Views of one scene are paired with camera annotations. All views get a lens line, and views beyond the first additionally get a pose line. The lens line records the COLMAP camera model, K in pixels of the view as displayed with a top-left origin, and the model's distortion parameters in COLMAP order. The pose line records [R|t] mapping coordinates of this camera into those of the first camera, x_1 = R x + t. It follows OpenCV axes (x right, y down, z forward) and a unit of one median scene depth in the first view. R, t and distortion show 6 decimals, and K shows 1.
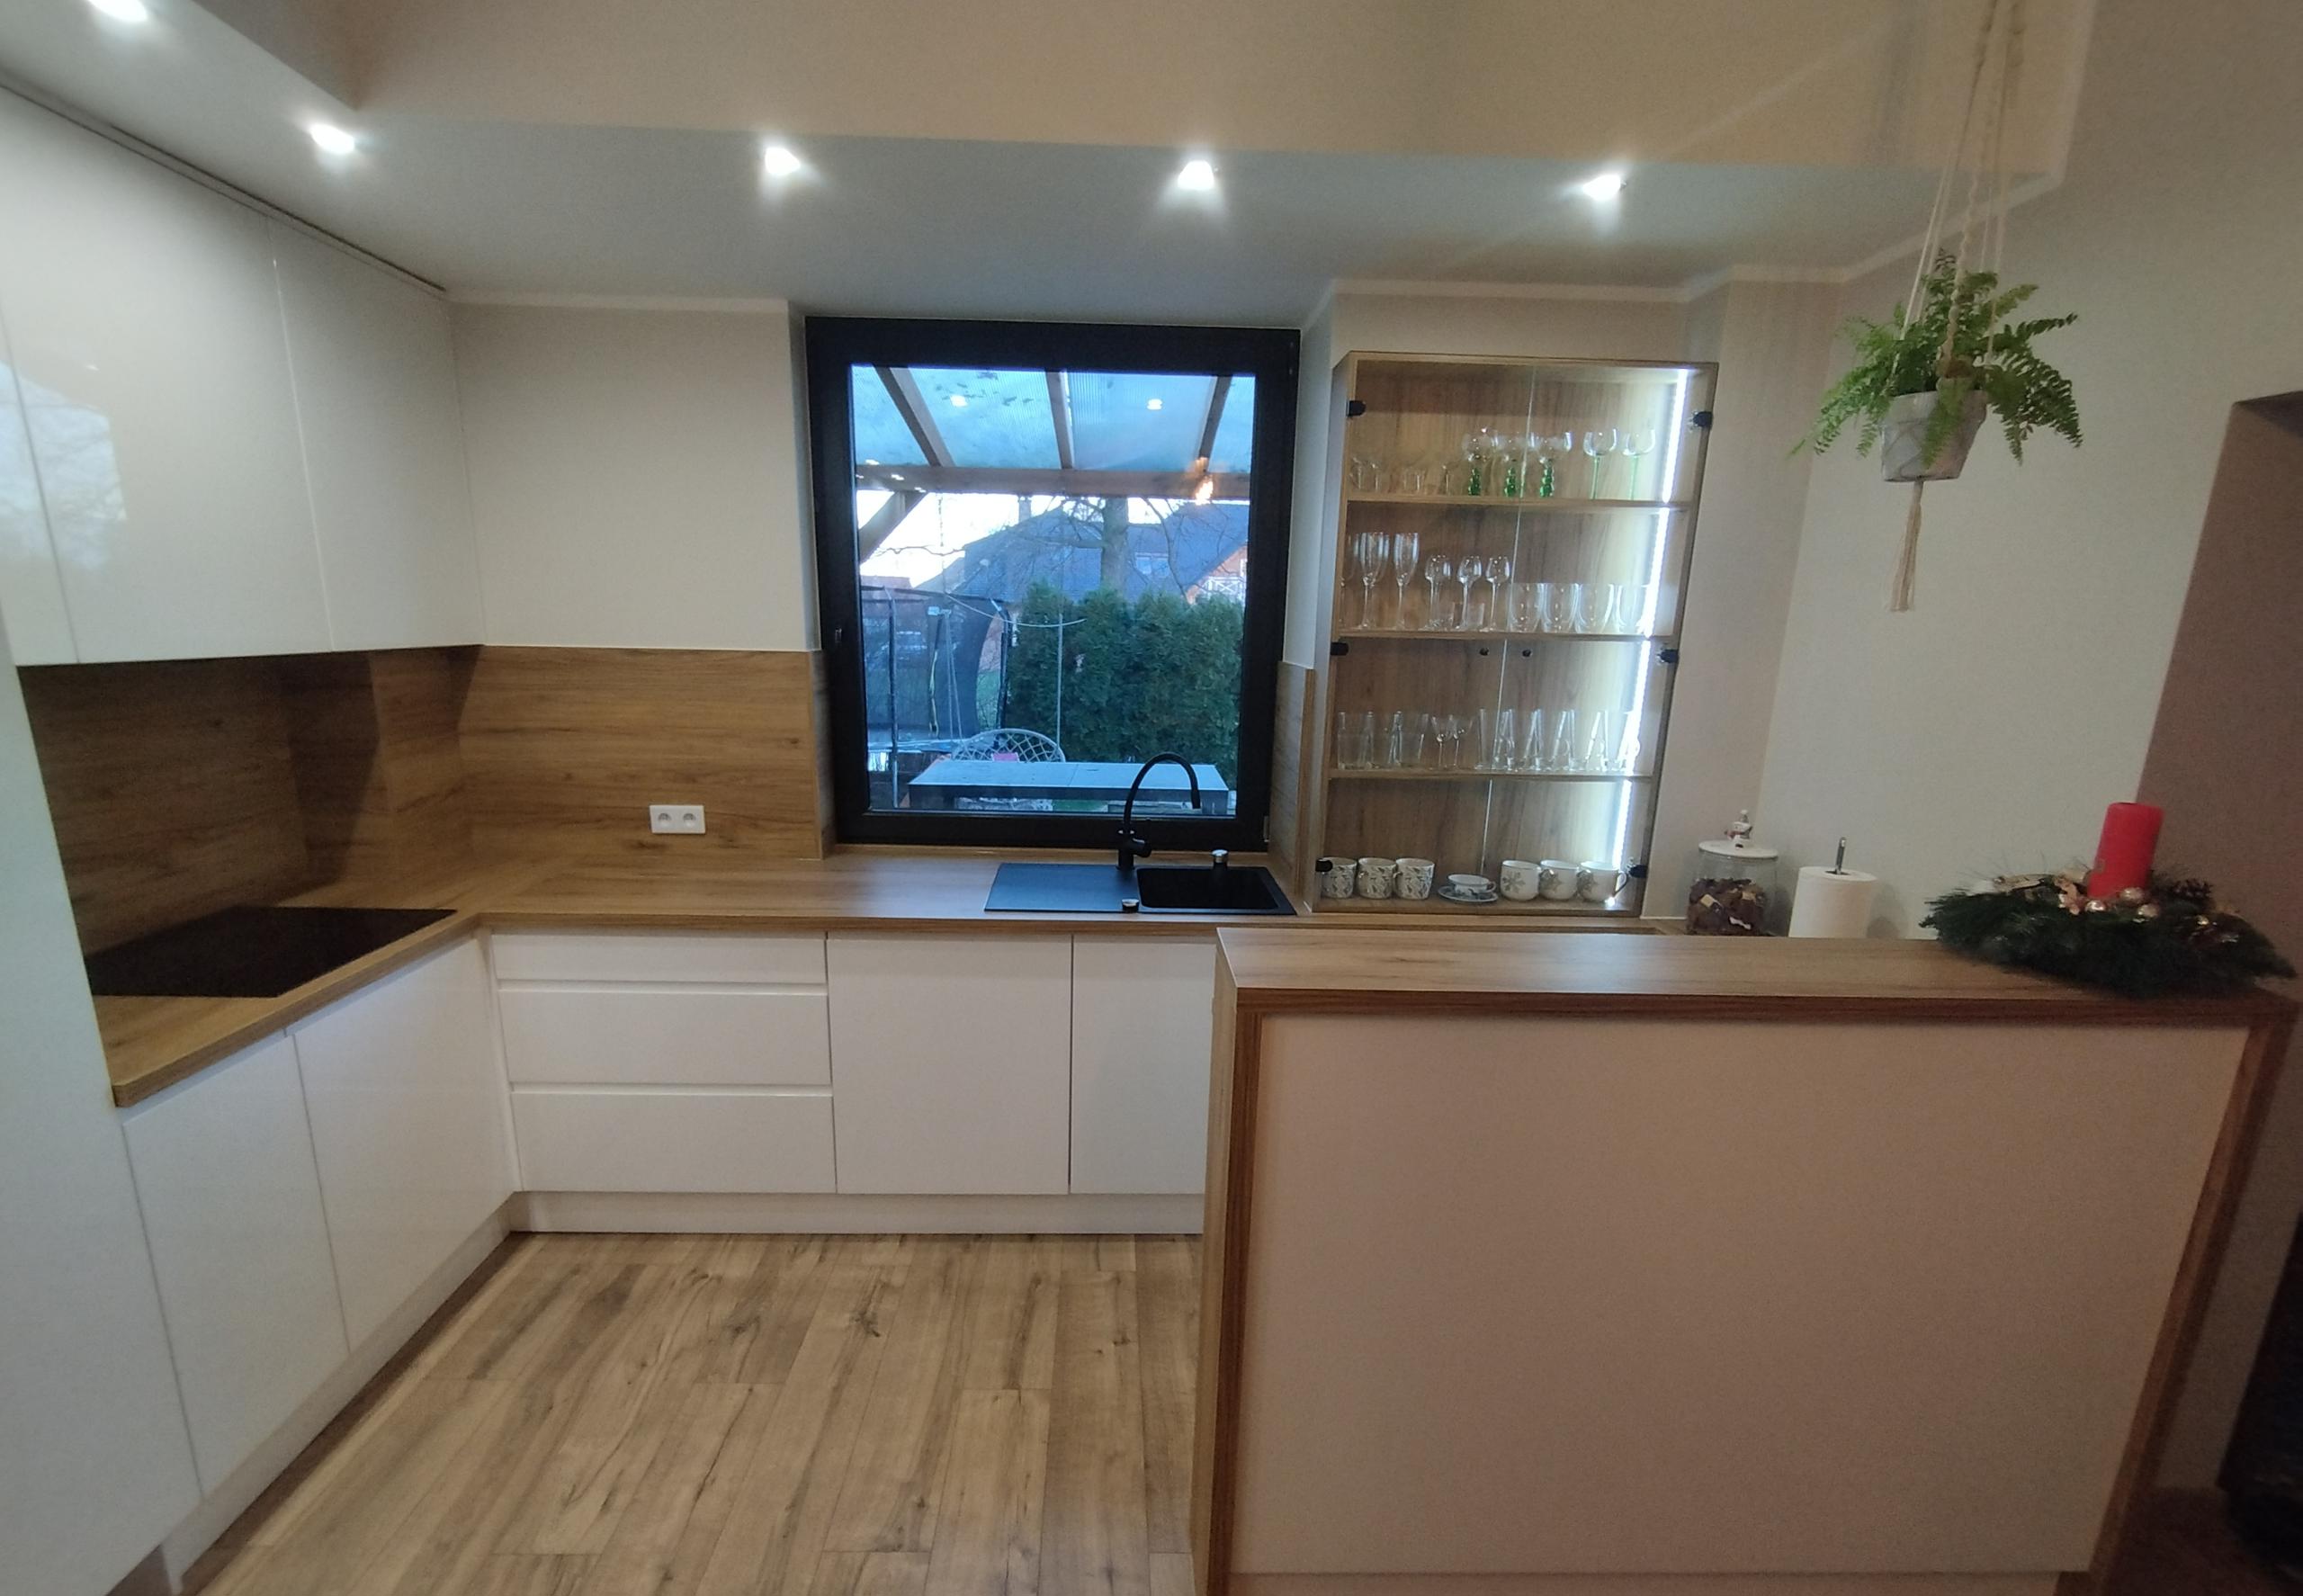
lens RADIAL K [[1046.9, 0, 1127.2], [0, 1046.9, 875.8], [0, 0, 1]] dist [-0.002128, -0.000839]
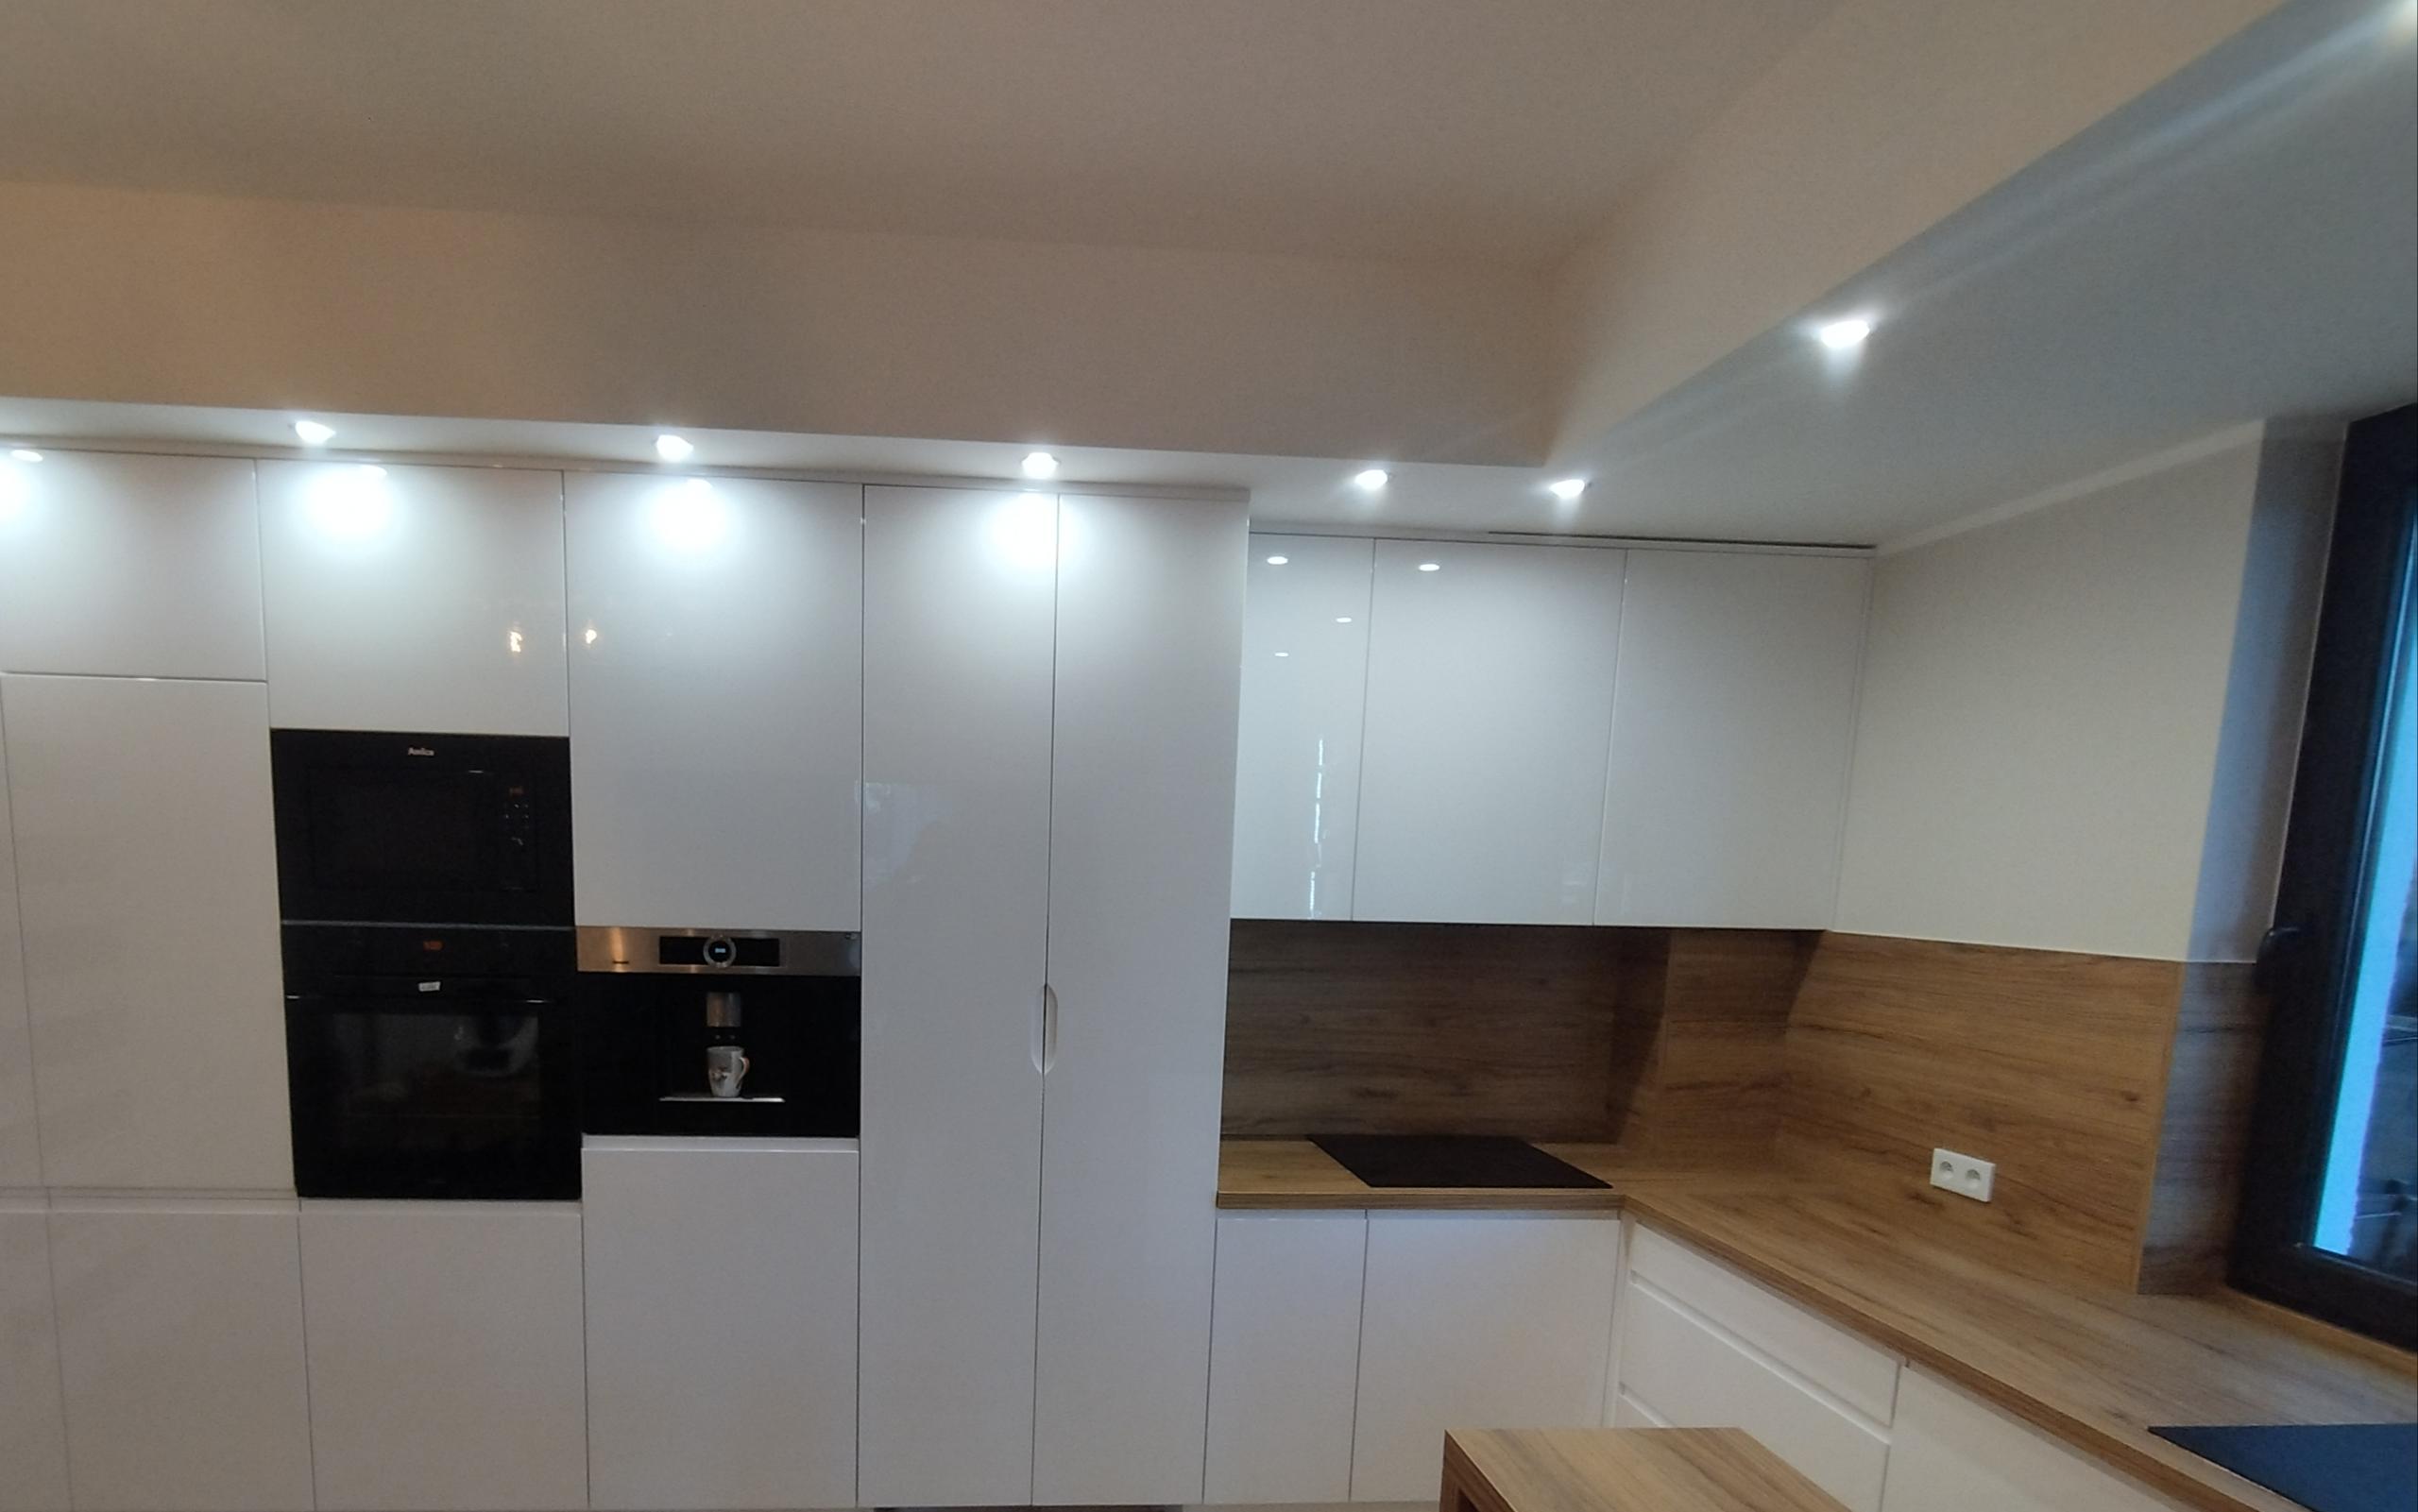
lens RADIAL K [[1262.5, 0, 1009.5], [0, 1262.5, 1034.0], [0, 0, 1]] dist [0.001410, 0.001659]
pose [[0.037966, 0.121321, -0.991887, 0.464660], [-0.261742, 0.959155, 0.107299, -0.078606], [0.964391, 0.255545, 0.068170, 0.316241]]
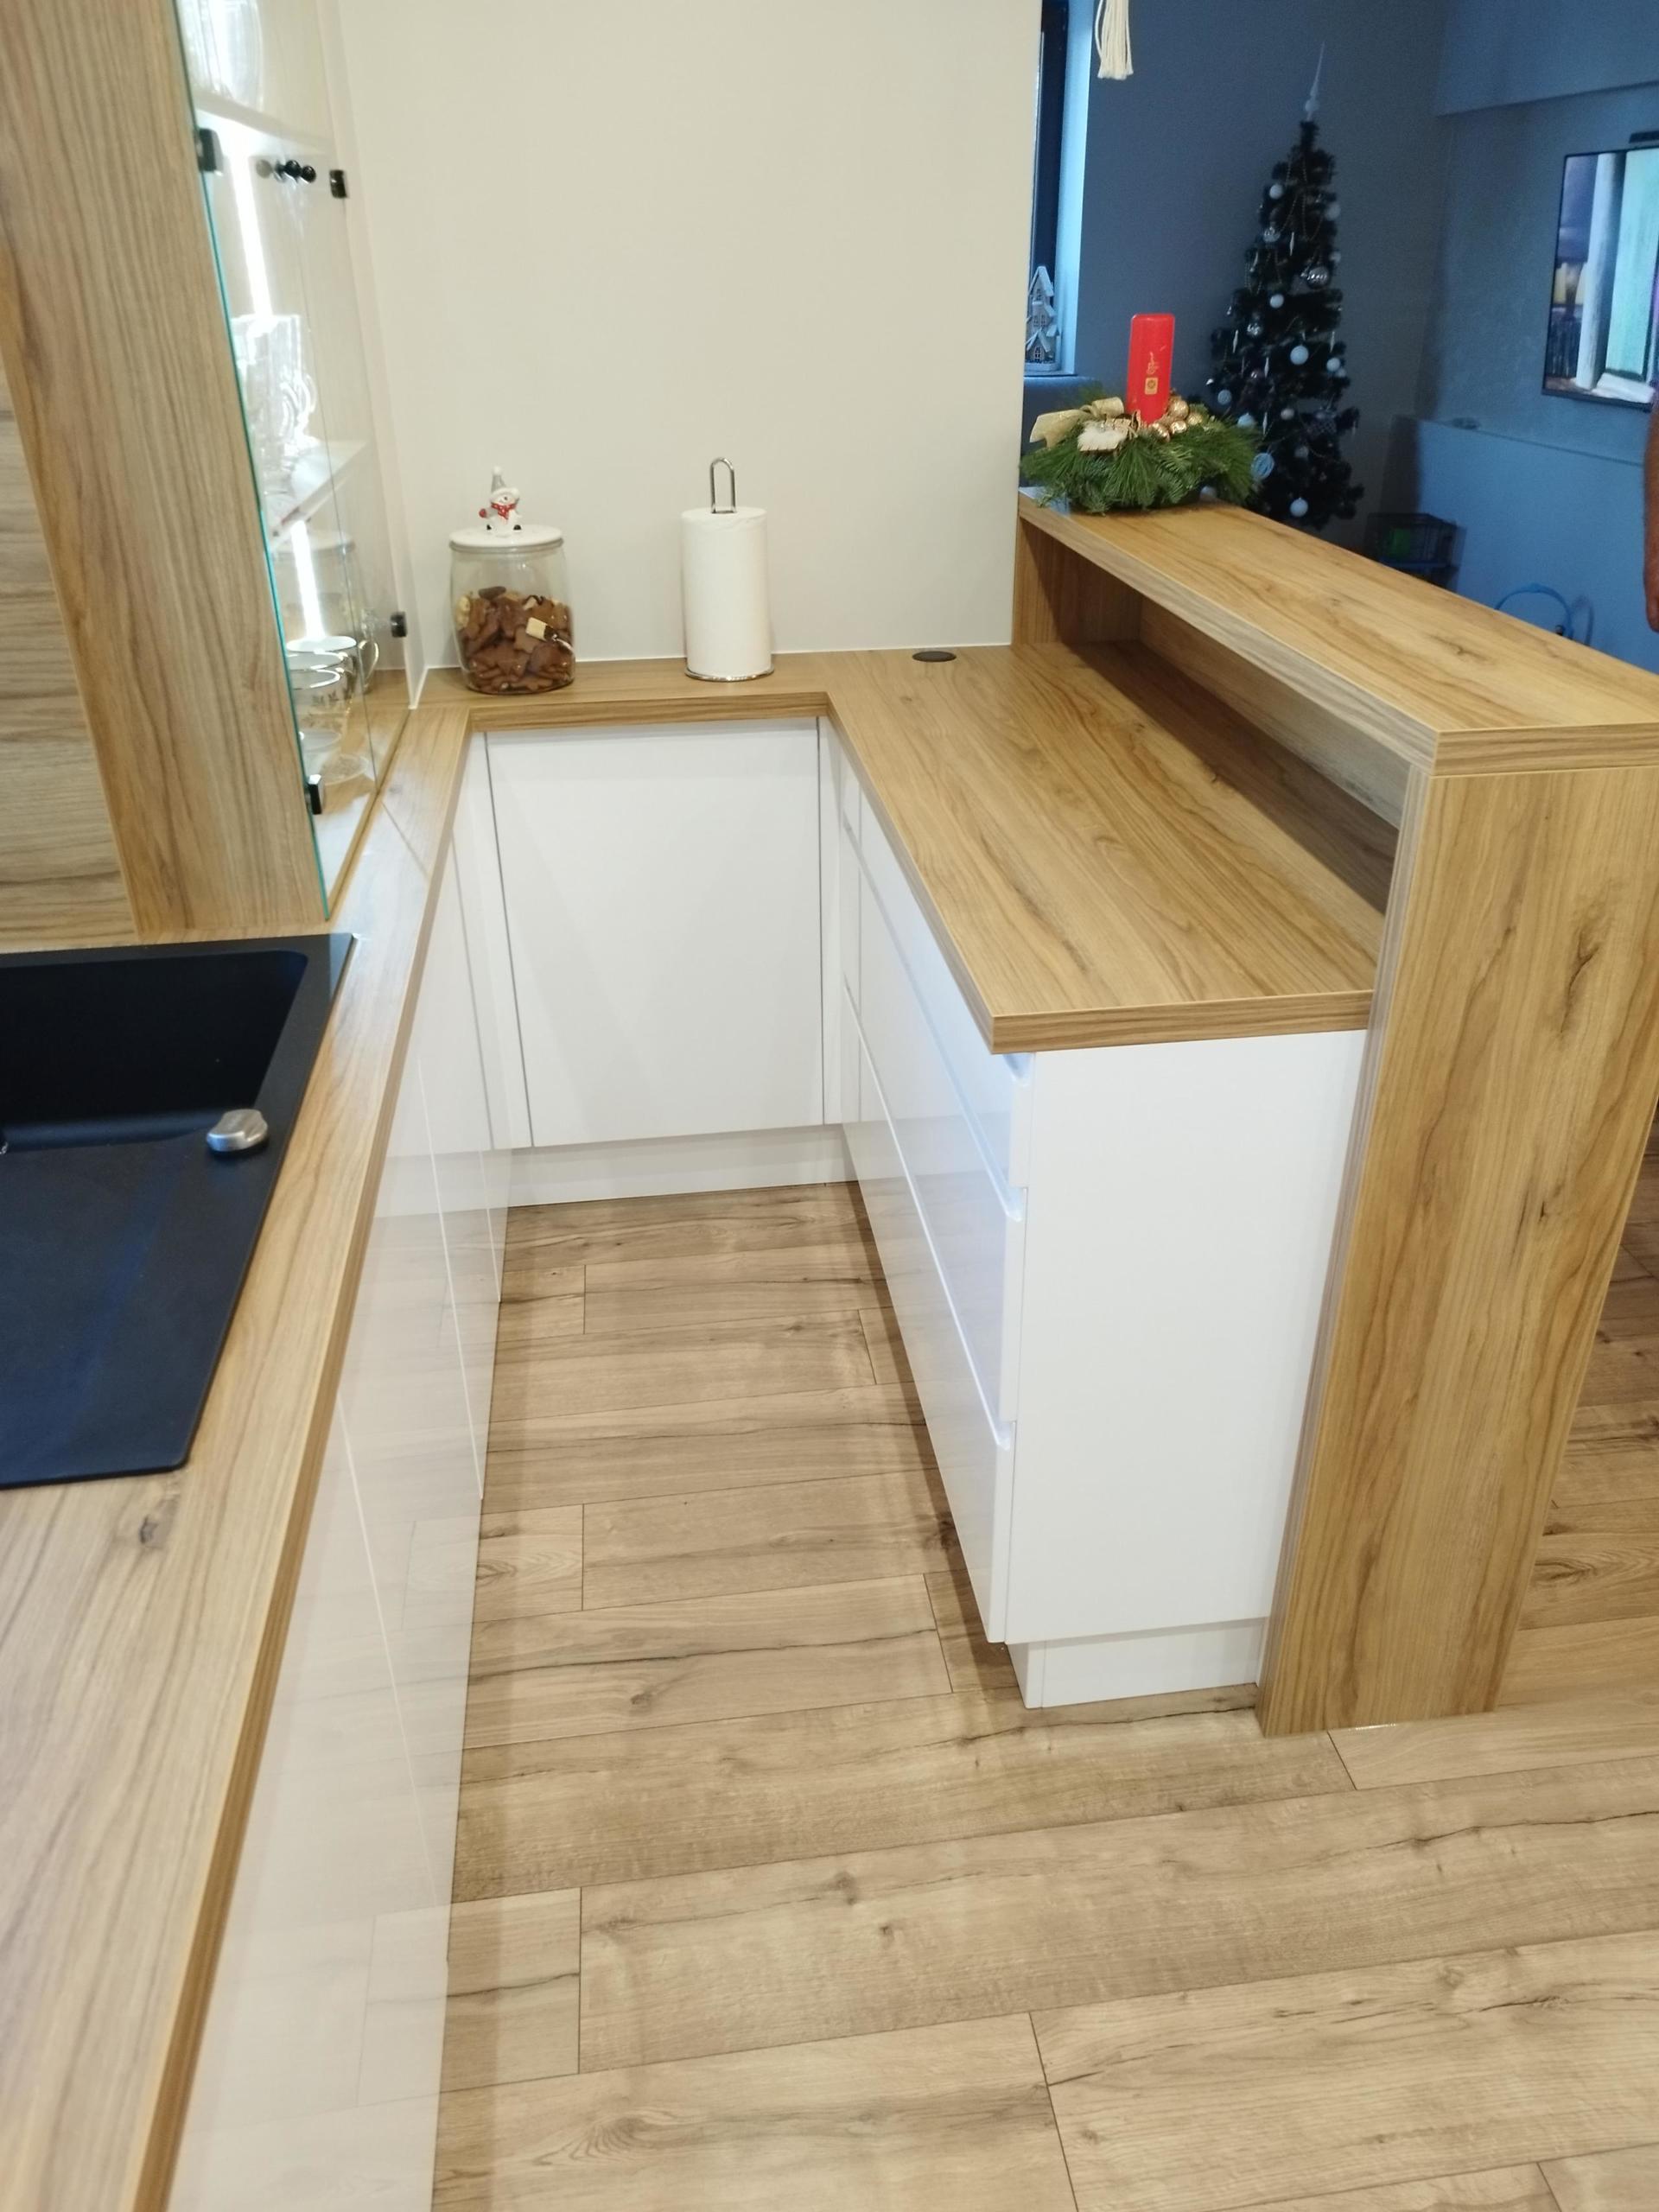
lens RADIAL K [[1606.3, 0, 829.5], [0, 1606.3, 1106.0], [0, 0, 1]] dist [0.040769, -0.041765]
pose [[-0.110481, -0.485163, 0.867416, -0.399077], [0.246085, 0.832230, 0.496826, -0.159451], [-0.962931, 0.268347, 0.027446, 0.814194]]
